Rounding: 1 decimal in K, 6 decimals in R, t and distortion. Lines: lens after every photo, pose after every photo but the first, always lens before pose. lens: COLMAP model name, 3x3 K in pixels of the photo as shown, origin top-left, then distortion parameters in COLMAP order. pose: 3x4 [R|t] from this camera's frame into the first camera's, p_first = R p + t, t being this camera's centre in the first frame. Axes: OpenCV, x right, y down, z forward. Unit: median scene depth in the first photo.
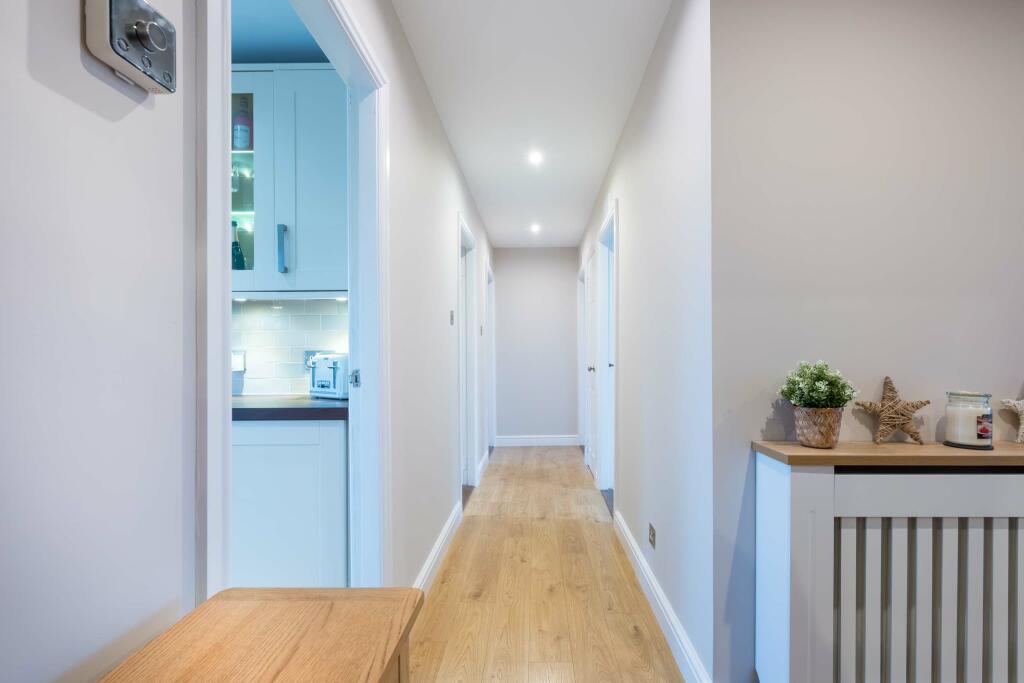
lens RADIAL K [[447.2, 0, 526.2], [0, 447.2, 346.7], [0, 0, 1]] dist [0.000988, 0.001047]
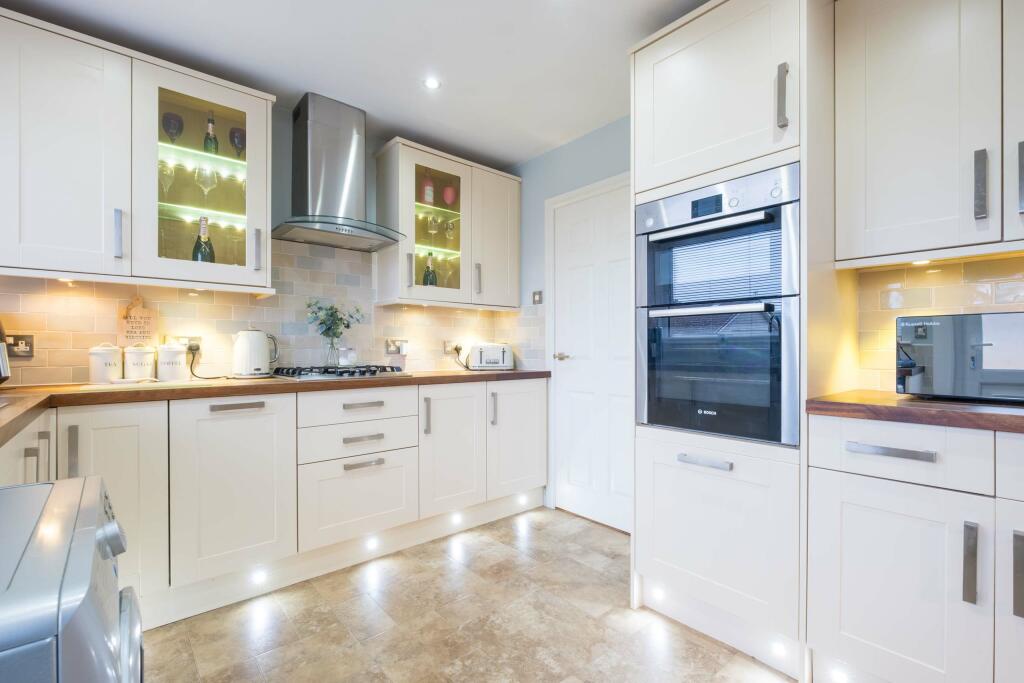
lens RADIAL K [[447.2, 0, 526.2], [0, 447.2, 346.7], [0, 0, 1]] dist [0.000988, 0.001047]
pose [[0.752398, 0.006222, 0.658679, -1.186390], [-0.010652, 0.999940, 0.002722, 0.019619], [-0.658623, -0.009065, 0.752419, -0.275239]]
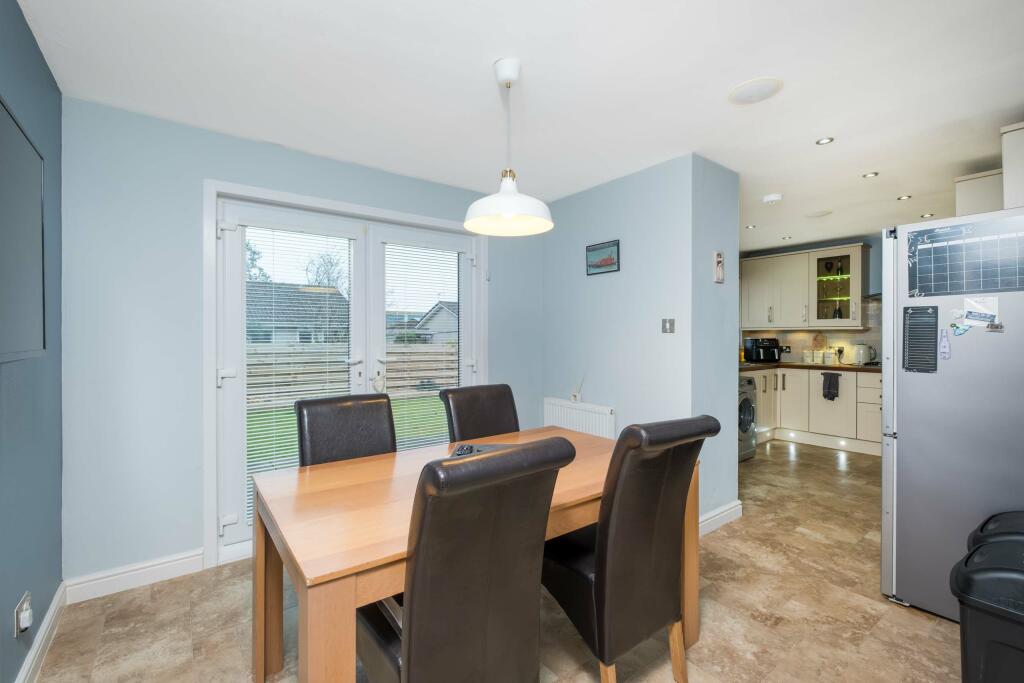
lens RADIAL K [[447.2, 0, 526.2], [0, 447.2, 346.7], [0, 0, 1]] dist [0.000988, 0.001047]
pose [[0.629550, 0.017200, -0.776769, -0.330717], [0.013573, 0.999359, 0.033129, -0.087184], [0.776841, -0.031400, 0.628913, -1.791791]]
